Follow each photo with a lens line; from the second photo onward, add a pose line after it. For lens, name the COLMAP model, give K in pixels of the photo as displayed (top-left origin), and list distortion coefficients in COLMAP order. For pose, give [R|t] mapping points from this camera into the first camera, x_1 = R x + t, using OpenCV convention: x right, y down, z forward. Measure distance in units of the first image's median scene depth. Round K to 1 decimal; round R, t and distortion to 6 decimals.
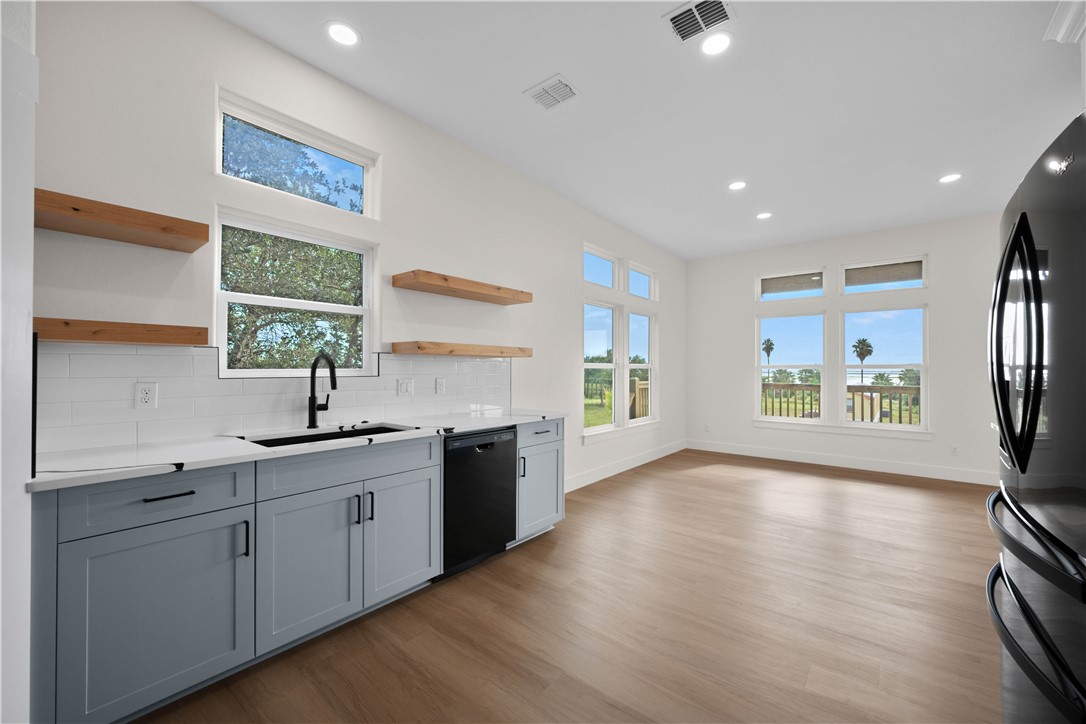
lens RADIAL K [[428.8, 0, 548.0], [0, 428.8, 368.4], [0, 0, 1]] dist [0.000327, -0.000018]
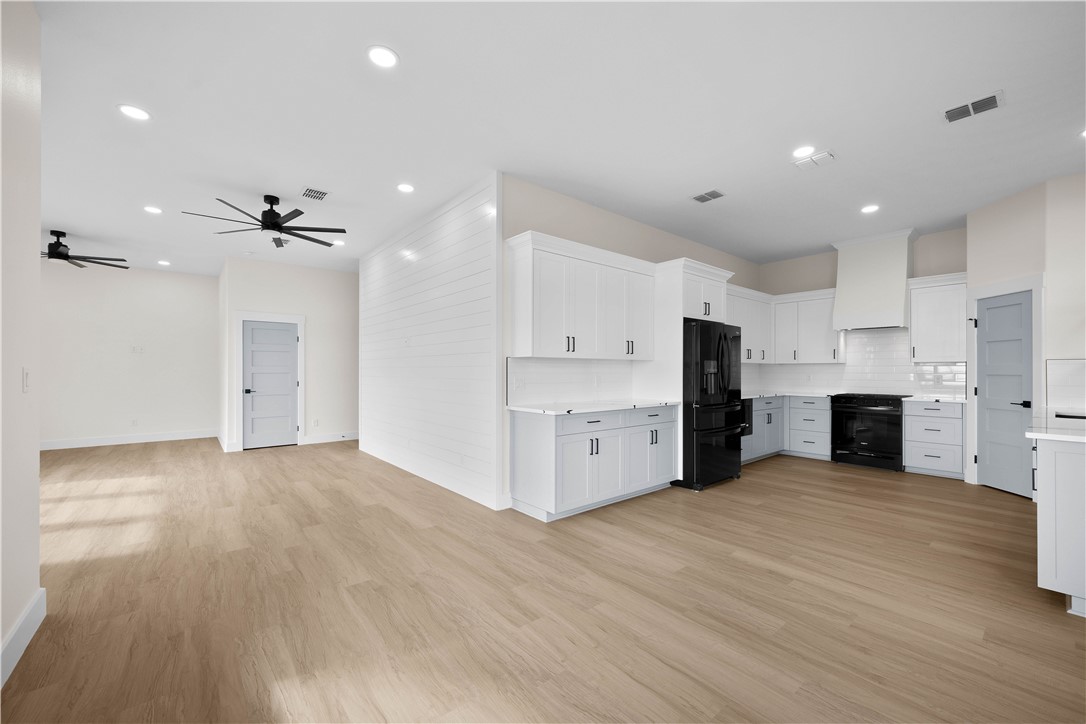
lens RADIAL K [[428.8, 0, 548.0], [0, 428.8, 368.4], [0, 0, 1]] dist [0.000327, -0.000018]
pose [[-0.982148, -0.004639, 0.188055, 0.434578], [-0.006072, 0.999957, -0.007048, 0.006256], [-0.188014, -0.008064, -0.982133, 1.164865]]
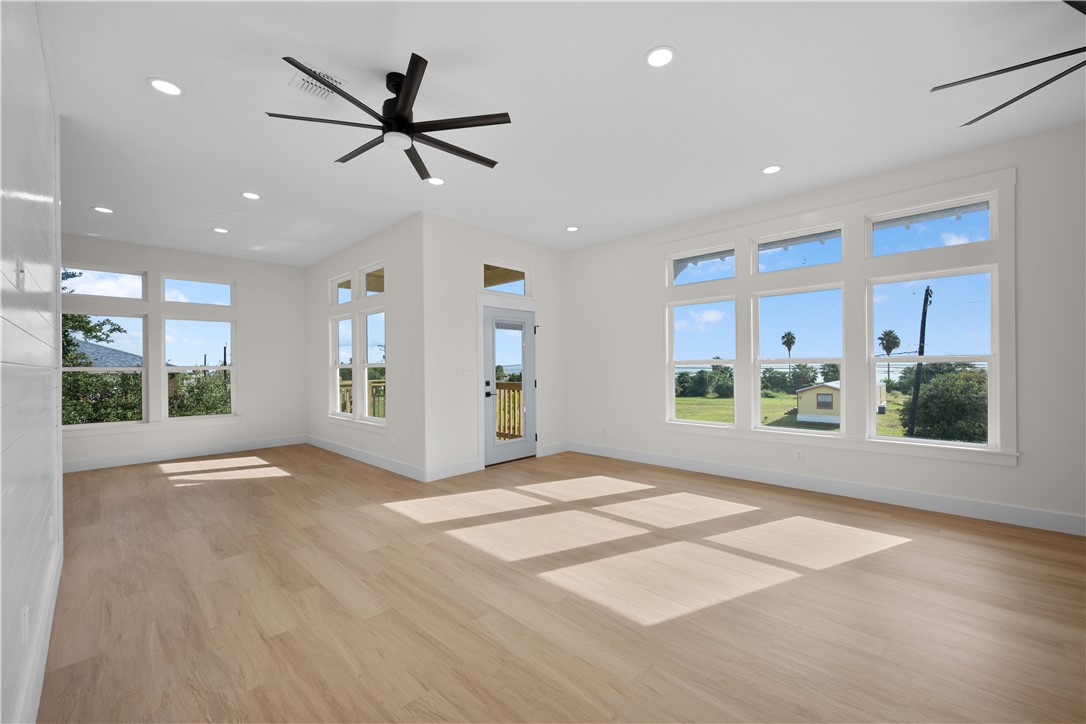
lens RADIAL K [[428.8, 0, 548.0], [0, 428.8, 368.4], [0, 0, 1]] dist [0.000327, -0.000018]
pose [[0.996640, -0.014292, -0.080651, 1.328516], [0.014629, 0.999887, 0.003582, 0.005431], [0.080591, -0.004750, 0.996736, -0.032474]]
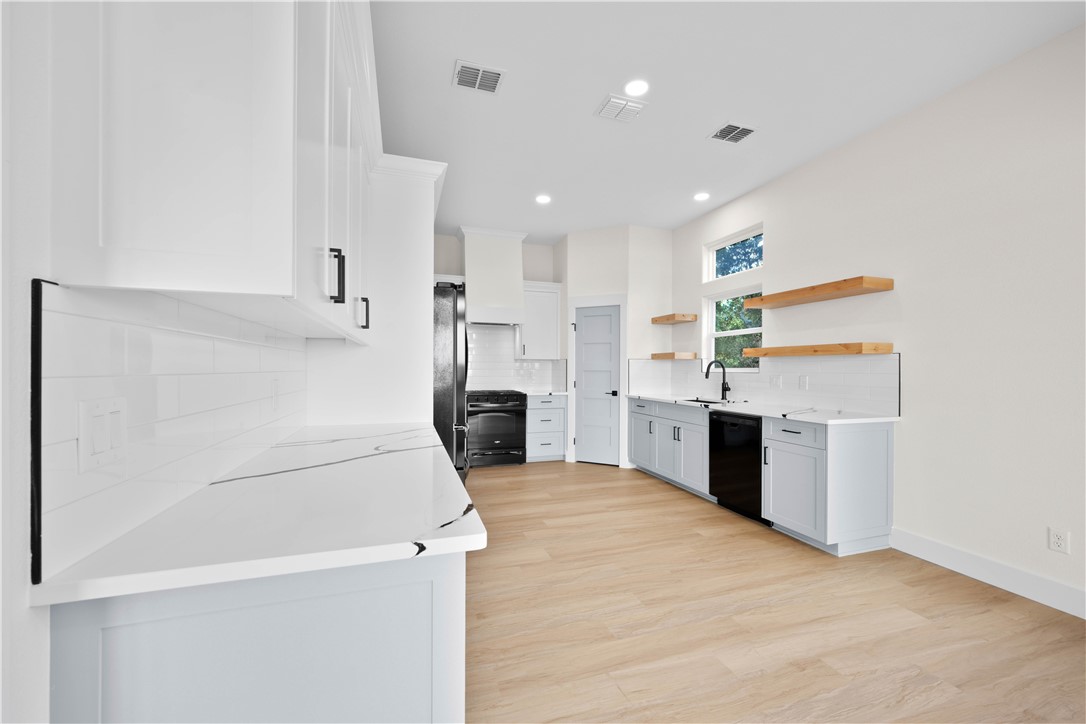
lens RADIAL K [[428.8, 0, 548.0], [0, 428.8, 368.4], [0, 0, 1]] dist [0.000327, -0.000018]
pose [[-0.537686, -0.005443, -0.843127, 0.667478], [-0.005205, 0.999982, -0.003136, 0.005873], [0.843129, 0.002703, -0.537705, 0.631213]]
